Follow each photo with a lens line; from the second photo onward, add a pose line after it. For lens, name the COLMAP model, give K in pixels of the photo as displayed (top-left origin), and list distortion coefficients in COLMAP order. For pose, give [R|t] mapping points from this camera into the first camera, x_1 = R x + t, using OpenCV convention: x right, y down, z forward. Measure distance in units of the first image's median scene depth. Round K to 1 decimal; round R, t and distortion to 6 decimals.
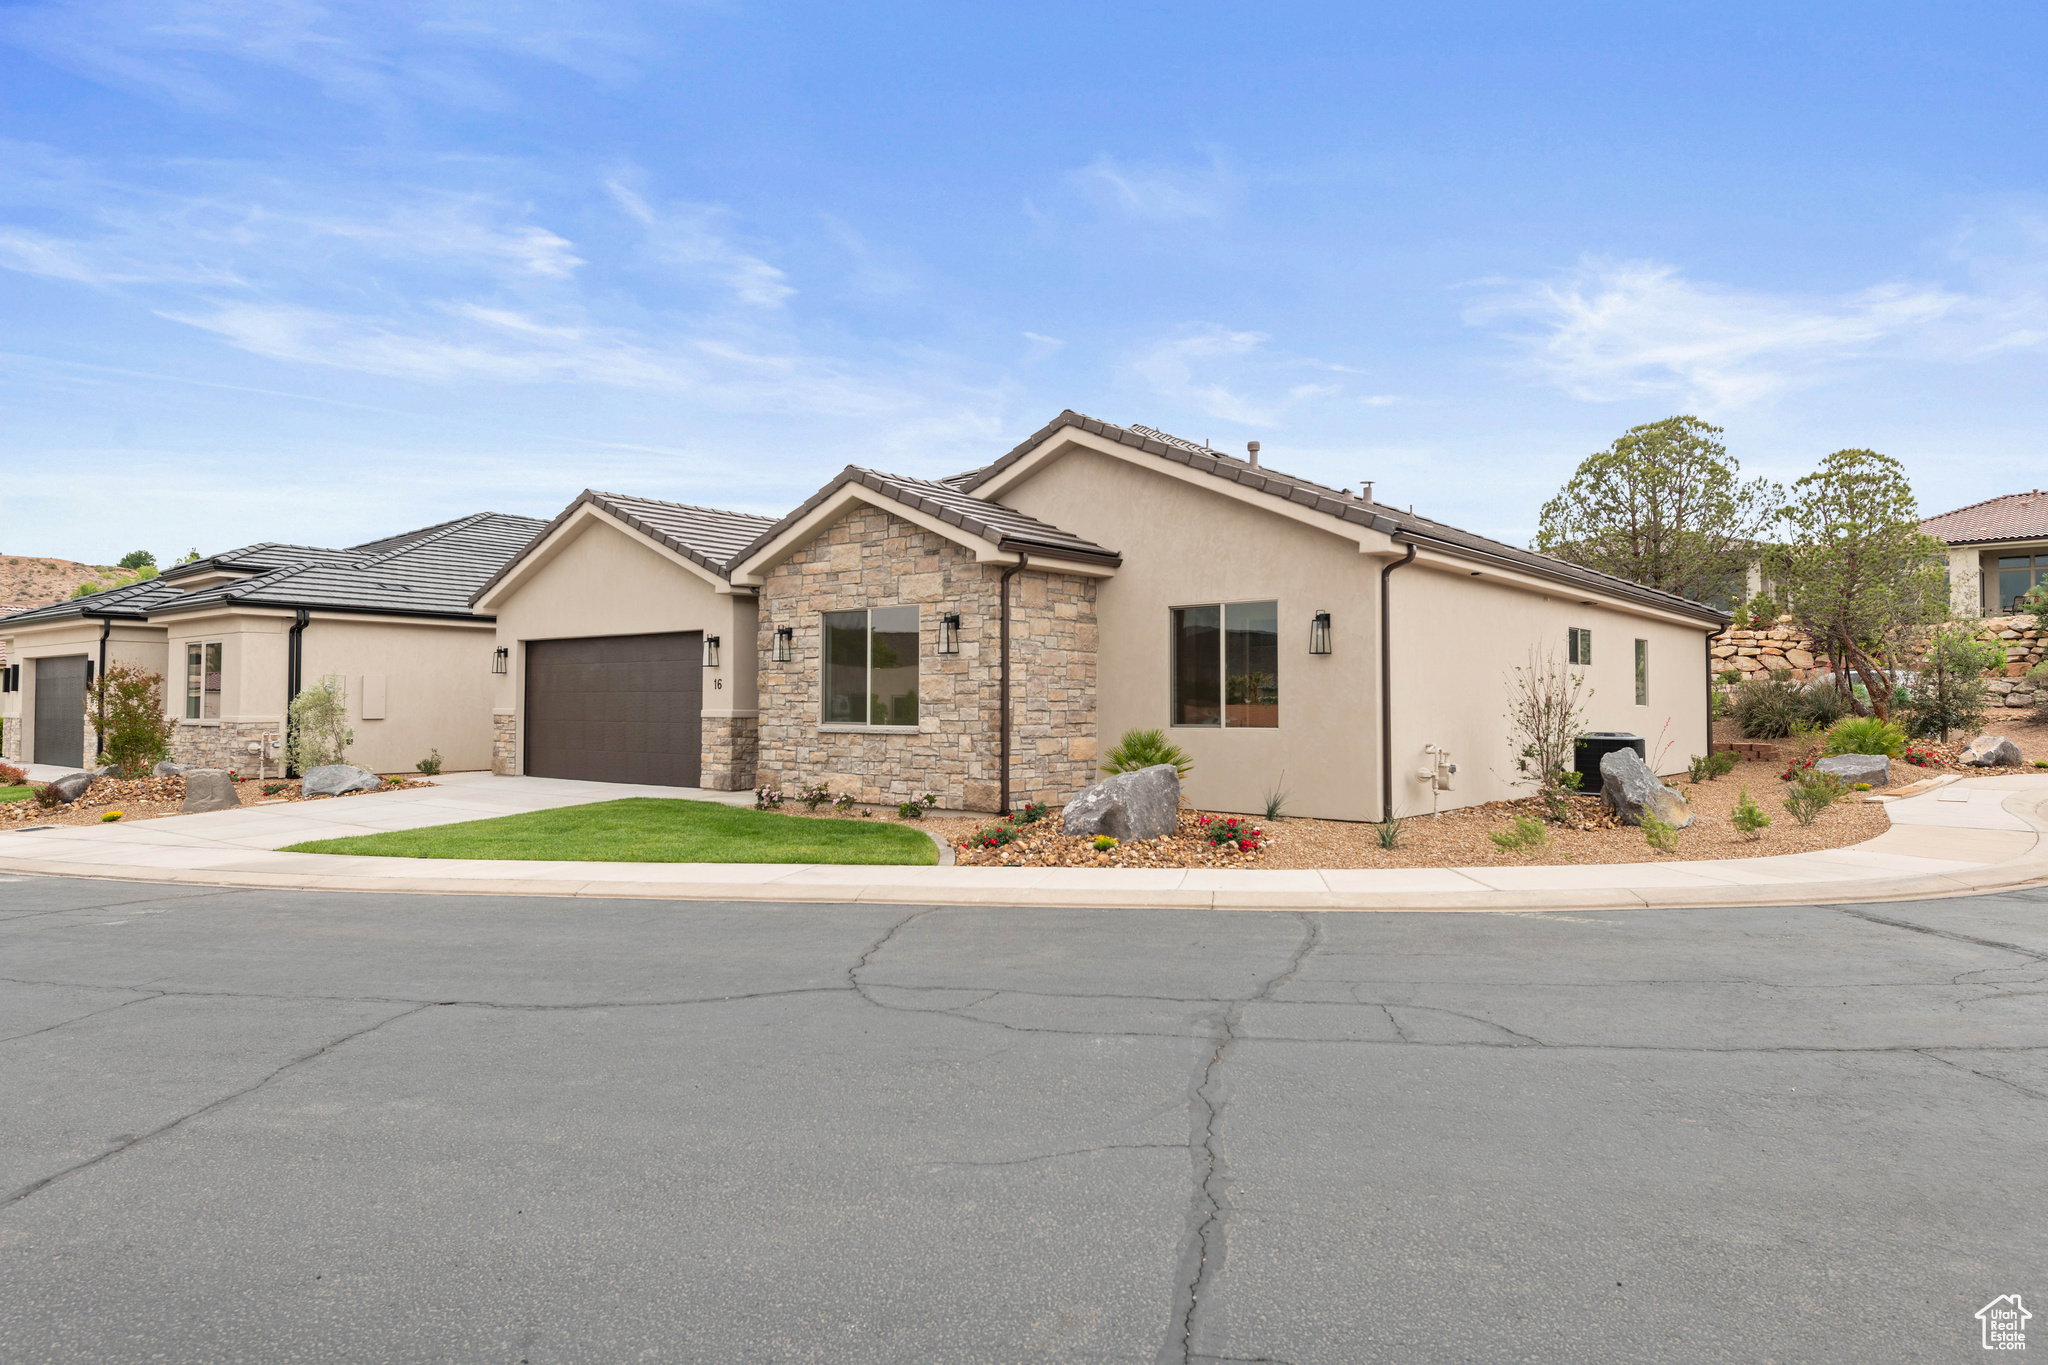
lens RADIAL K [[1328.7, 0, 1024.0], [0, 1328.7, 682.5], [0, 0, 1]] dist [0.026909, 0.001050]
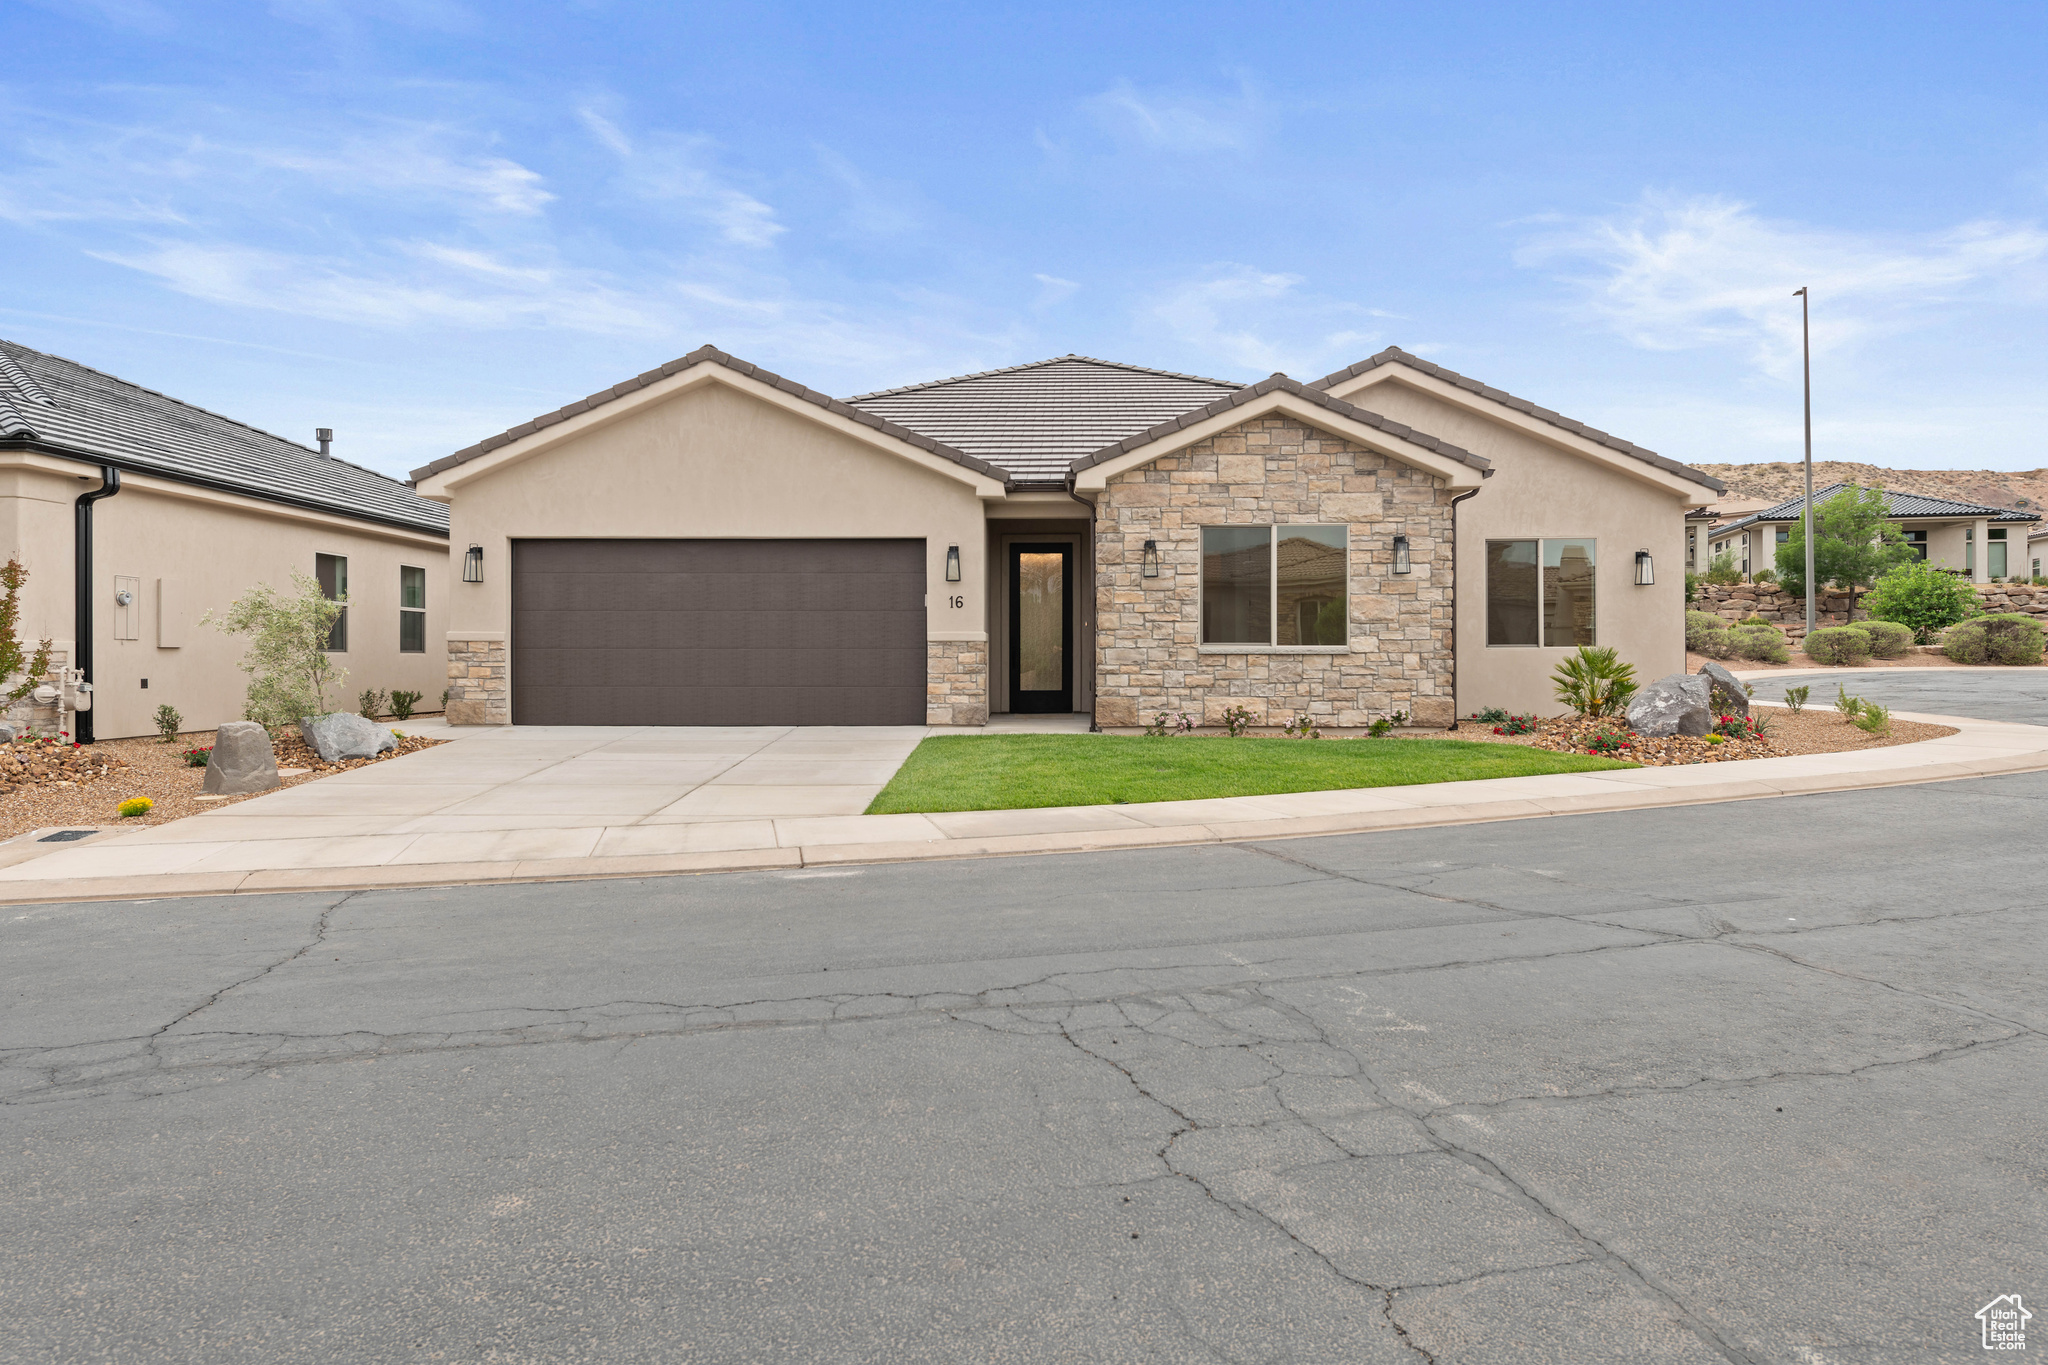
lens RADIAL K [[1328.7, 0, 1024.0], [0, 1328.7, 682.5], [0, 0, 1]] dist [0.026909, 0.001050]
pose [[0.771545, -0.014677, 0.636006, -0.851090], [-0.009056, 0.999379, 0.034049, 0.026859], [-0.636111, -0.032029, 0.770933, 0.359230]]
